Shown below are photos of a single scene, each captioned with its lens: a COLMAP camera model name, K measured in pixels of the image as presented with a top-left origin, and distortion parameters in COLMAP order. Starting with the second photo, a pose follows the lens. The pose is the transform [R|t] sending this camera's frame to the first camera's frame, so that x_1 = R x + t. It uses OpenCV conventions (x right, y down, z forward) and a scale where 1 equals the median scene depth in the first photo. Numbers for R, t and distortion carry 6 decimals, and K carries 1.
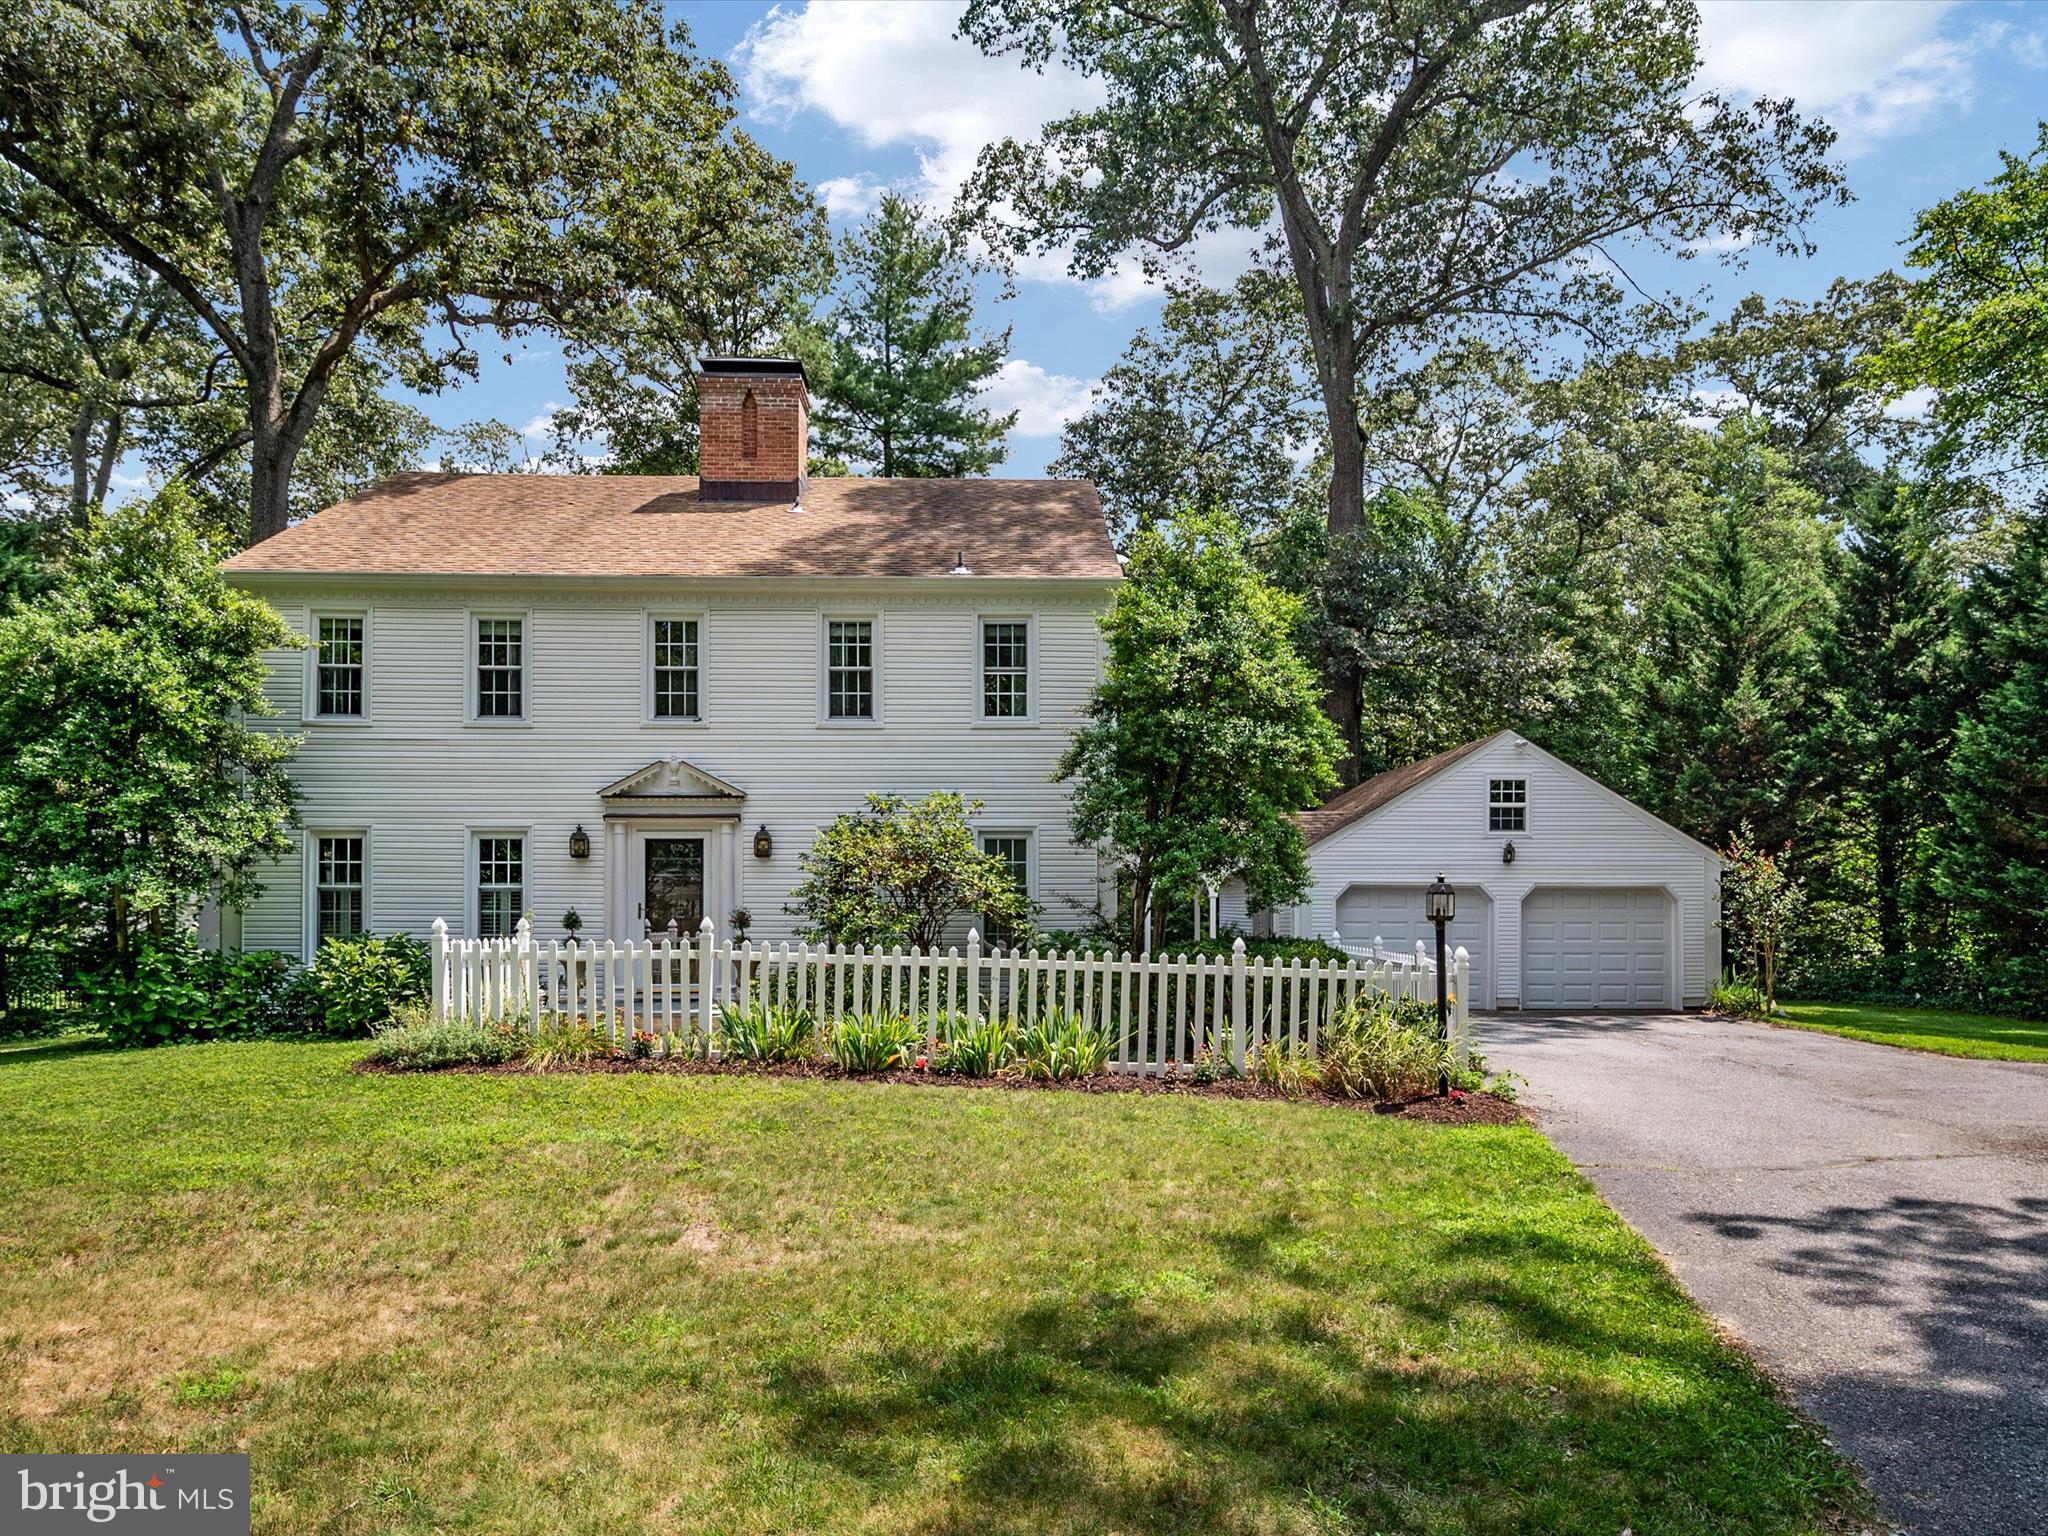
lens RADIAL K [[1737.0, 0, 1042.2], [0, 1737.0, 764.9], [0, 0, 1]] dist [0.062672, -0.000851]
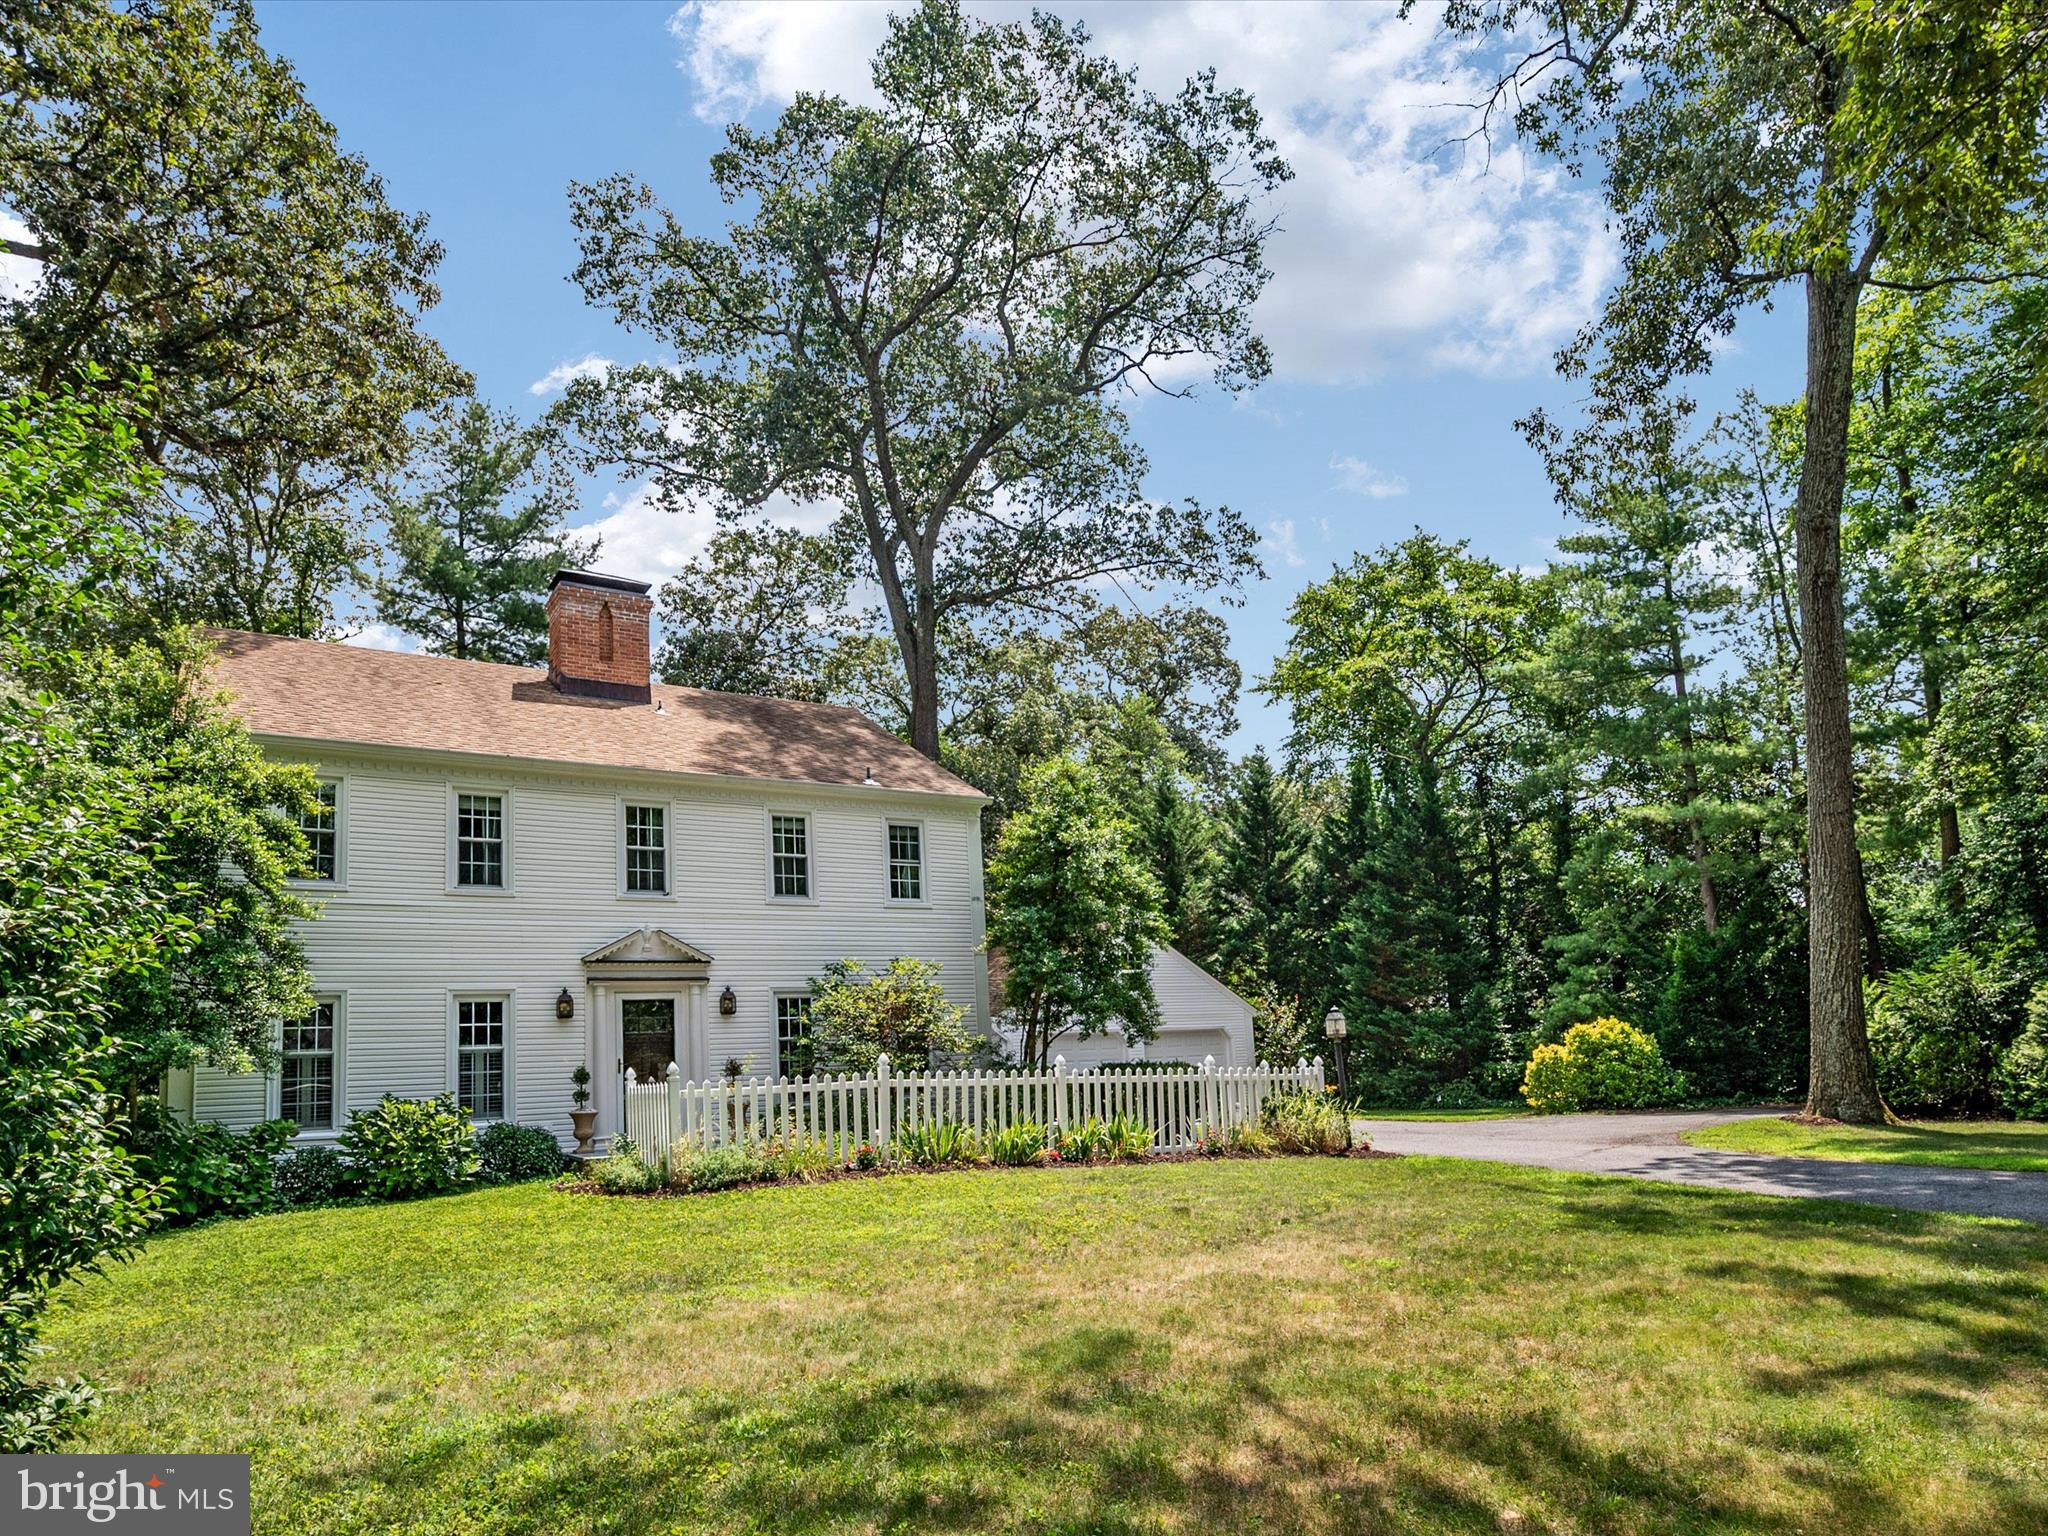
lens RADIAL K [[1737.0, 0, 1042.2], [0, 1737.0, 764.9], [0, 0, 1]] dist [0.062672, -0.000851]
pose [[0.754464, 0.075770, 0.651953, -0.762884], [-0.014699, 0.995016, -0.098630, -0.001225], [-0.656177, 0.064830, 0.751817, -0.030000]]
